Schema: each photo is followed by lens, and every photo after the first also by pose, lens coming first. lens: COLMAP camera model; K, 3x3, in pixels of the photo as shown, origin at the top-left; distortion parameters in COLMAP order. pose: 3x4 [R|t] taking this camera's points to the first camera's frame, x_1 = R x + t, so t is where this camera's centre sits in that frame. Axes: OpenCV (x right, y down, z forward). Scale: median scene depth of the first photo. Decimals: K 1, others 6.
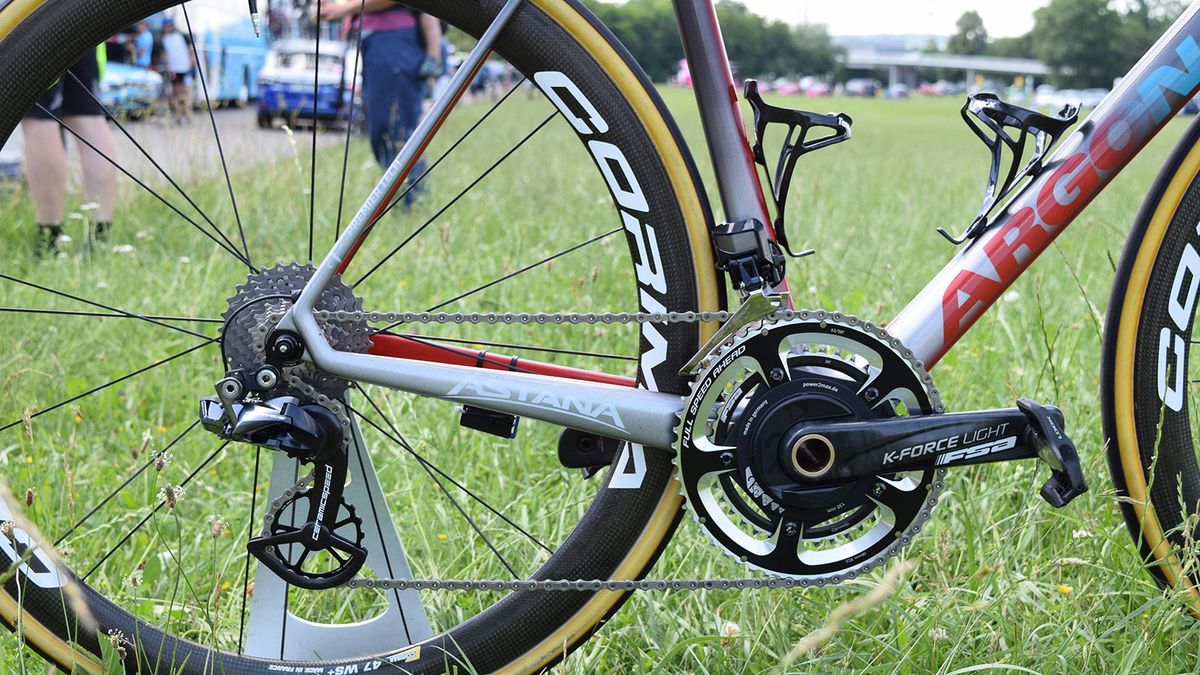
lens RADIAL K [[1756.3, 0, 599.4], [0, 1756.3, 381.7], [0, 0, 1]] dist [-0.017092, -0.010327]
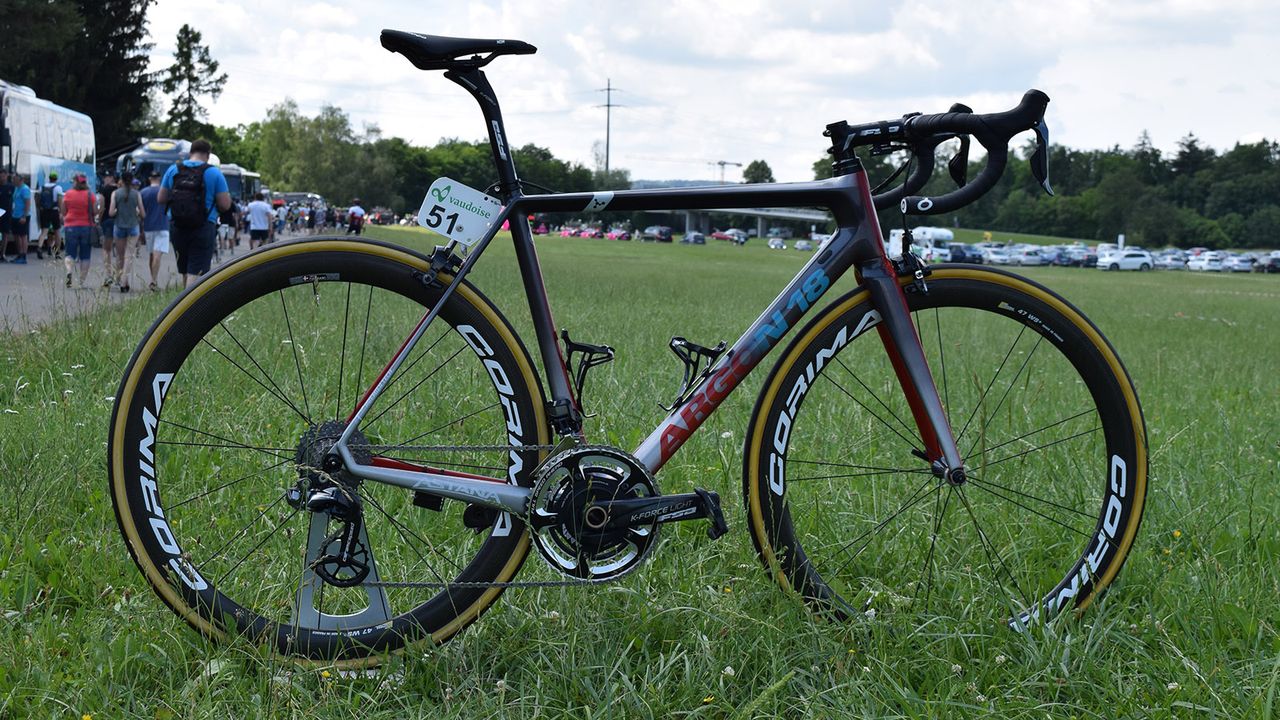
lens RADIAL K [[1661.7, 0, 635.7], [0, 1661.7, 318.9], [0, 0, 1]] dist [-0.097615, 0.021167]
pose [[0.990654, 0.009452, 0.136067, -0.091891], [0.006557, 0.993143, -0.116723, 0.038188], [-0.136238, 0.116524, 0.983799, -0.880557]]
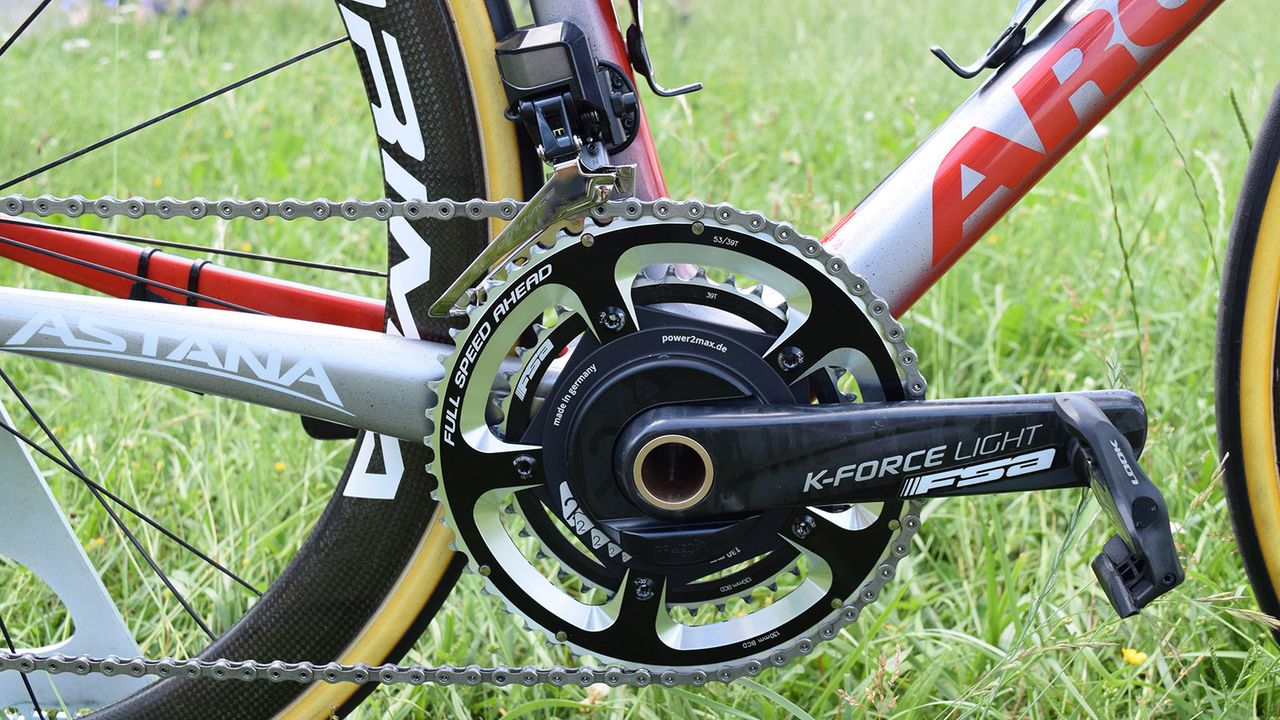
lens RADIAL K [[1497.3, 0, 694.0], [0, 1497.3, 362.6], [0, 0, 1]] dist [-0.070118, -0.002263]
pose [[0.998742, 0.026623, -0.042504, 0.144577], [-0.021037, 0.991699, 0.126850, -0.048948], [0.045528, -0.125796, 0.991011, 0.542358]]
